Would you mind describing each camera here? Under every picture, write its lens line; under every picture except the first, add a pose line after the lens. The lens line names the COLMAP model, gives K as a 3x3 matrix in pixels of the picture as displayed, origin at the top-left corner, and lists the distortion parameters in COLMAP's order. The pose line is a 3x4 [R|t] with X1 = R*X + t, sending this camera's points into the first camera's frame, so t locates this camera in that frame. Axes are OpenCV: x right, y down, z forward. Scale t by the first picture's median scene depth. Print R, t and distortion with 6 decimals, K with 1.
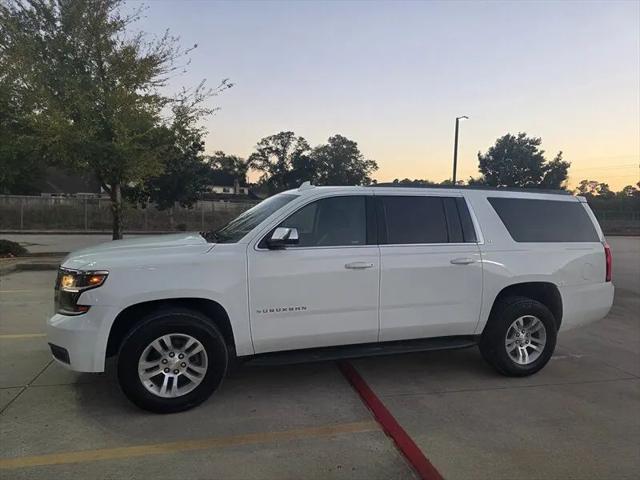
lens RADIAL K [[429.5, 0, 328.3], [0, 429.5, 241.2], [0, 0, 1]] dist [0.066520, -0.063757]
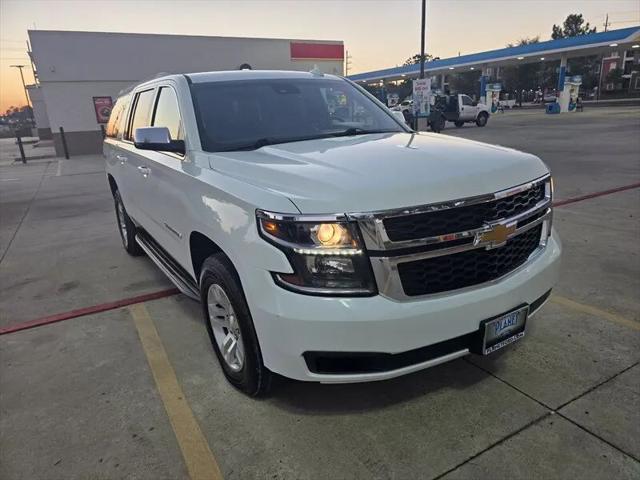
lens RADIAL K [[429.5, 0, 326.6], [0, 429.5, 238.0], [0, 0, 1]] dist [0.066520, -0.063757]
pose [[-0.264028, -0.280889, 0.922708, -0.162639], [0.122146, 0.939215, 0.320866, -0.014892], [-0.956749, 0.197422, -0.213670, 0.206167]]
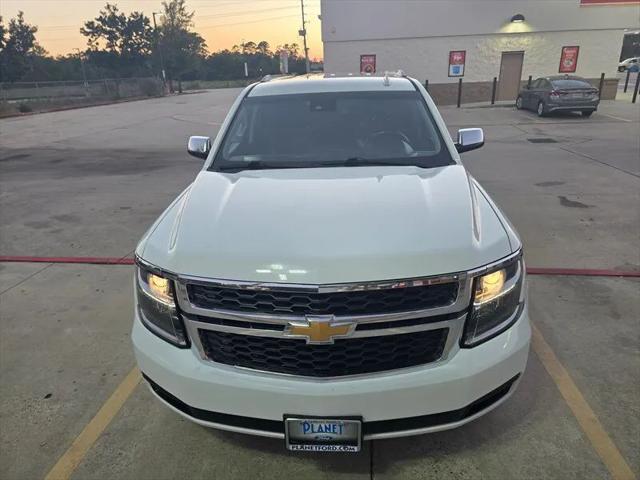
lens RADIAL K [[429.5, 0, 322.2], [0, 429.5, 226.0], [0, 0, 1]] dist [0.066520, -0.063757]
pose [[0.354293, -0.345654, 0.868907, -0.151834], [0.113443, 0.938203, 0.326964, -0.024923], [-0.928228, -0.017269, 0.371611, 0.133113]]
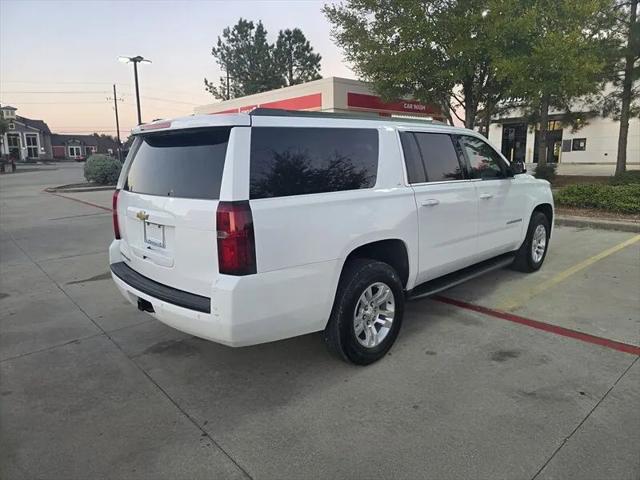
lens RADIAL K [[429.5, 0, 326.9], [0, 429.5, 228.5], [0, 0, 1]] dist [0.066520, -0.063757]
pose [[-0.889902, 0.068201, -0.451025, 0.126876], [-0.038858, 0.973831, 0.223926, -0.022032], [0.454494, 0.216798, -0.863964, 0.355037]]
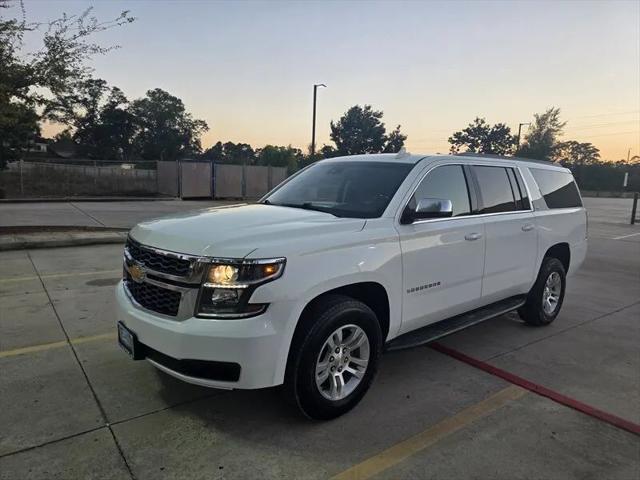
lens RADIAL K [[429.5, 0, 330.8], [0, 429.5, 231.1], [0, 0, 1]] dist [0.066520, -0.063757]
pose [[0.915132, -0.039635, 0.401202, -0.095708], [0.015859, 0.997925, 0.062411, -0.003490], [-0.402843, -0.050751, 0.913861, 0.032835]]
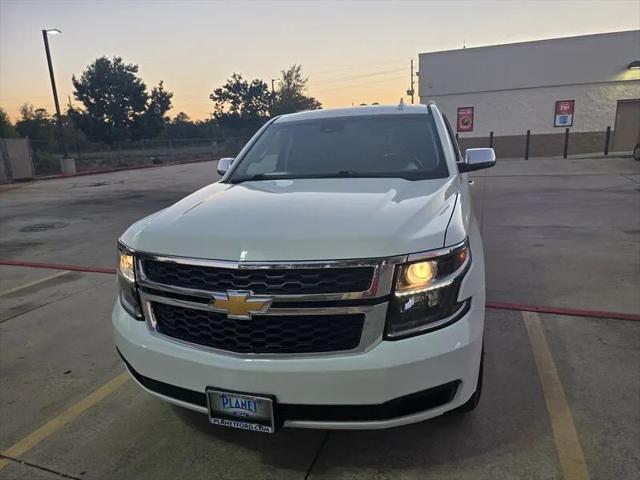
lens RADIAL K [[429.5, 0, 328.6], [0, 429.5, 233.4], [0, 0, 1]] dist [0.066520, -0.063757]
pose [[0.557750, -0.231280, 0.797135, -0.144784], [0.123873, 0.972832, 0.195584, -0.010847], [-0.820713, -0.010343, 0.571247, 0.104171]]
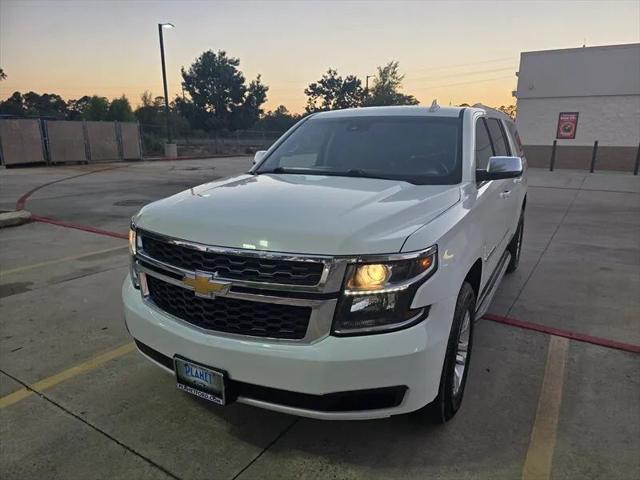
lens RADIAL K [[429.5, 0, 329.2], [0, 429.5, 242.0], [0, 0, 1]] dist [0.066520, -0.063757]
pose [[0.720367, -0.184001, 0.668741, -0.132962], [0.062578, 0.977479, 0.201540, -0.008919], [-0.690765, -0.103334, 0.715658, 0.085907]]
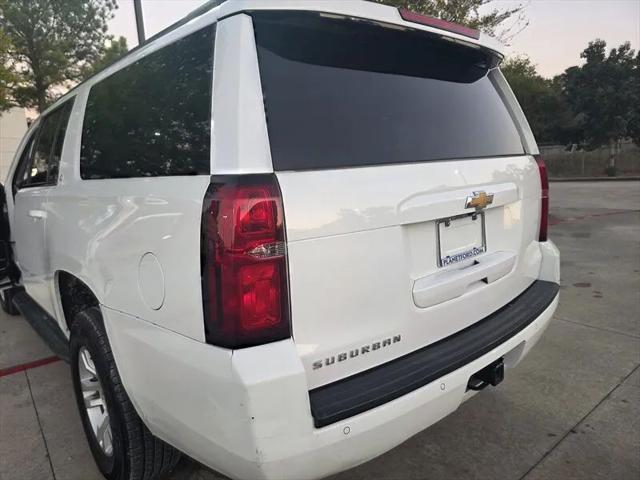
lens RADIAL K [[429.5, 0, 311.8], [0, 429.5, 243.5], [0, 0, 1]] dist [0.066520, -0.063757]
pose [[0.393953, 0.115187, -0.911884, 0.164085], [-0.004121, 0.992328, 0.123568, 0.001899], [0.919121, -0.044922, 0.391405, 0.182942]]
